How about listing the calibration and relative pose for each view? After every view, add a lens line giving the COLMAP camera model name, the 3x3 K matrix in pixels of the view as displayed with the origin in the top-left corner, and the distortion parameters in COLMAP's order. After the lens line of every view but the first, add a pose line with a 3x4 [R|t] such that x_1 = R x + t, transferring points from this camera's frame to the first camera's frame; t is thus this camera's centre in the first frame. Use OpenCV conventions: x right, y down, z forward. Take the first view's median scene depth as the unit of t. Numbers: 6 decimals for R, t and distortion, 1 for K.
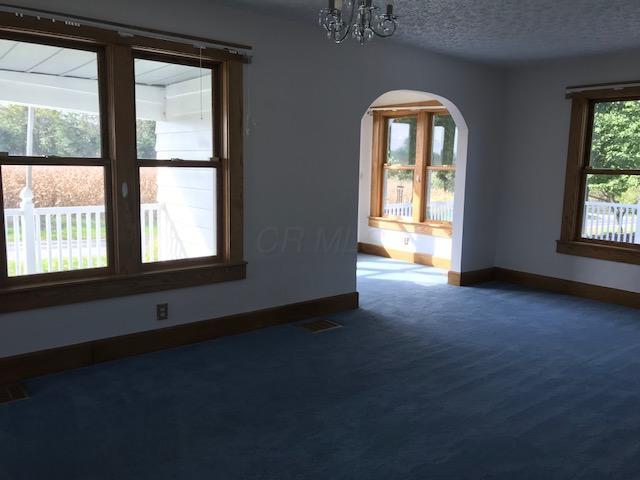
lens RADIAL K [[528.5, 0, 319.8], [0, 528.5, 237.7], [0, 0, 1]] dist [-0.002781, -0.006177]
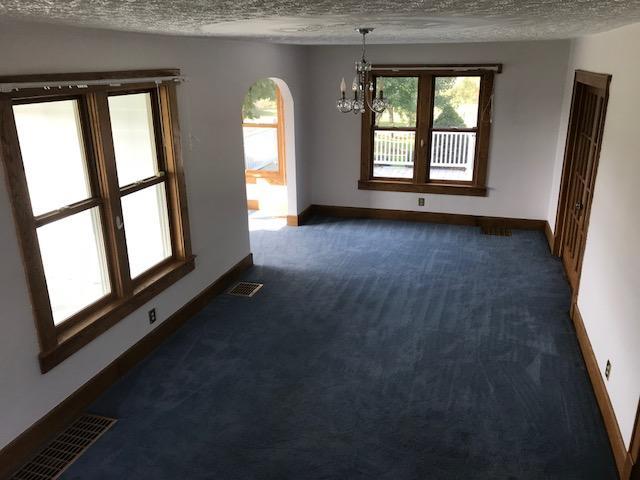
lens RADIAL K [[520.6, 0, 320.0], [0, 520.6, 240.0], [0, 0, 1]] dist [0.008858, -0.003260]
pose [[0.826486, -0.207546, 0.523302, -0.482555], [0.100875, 0.969113, 0.225041, -0.207420], [-0.553846, -0.133205, 0.821895, -0.098499]]
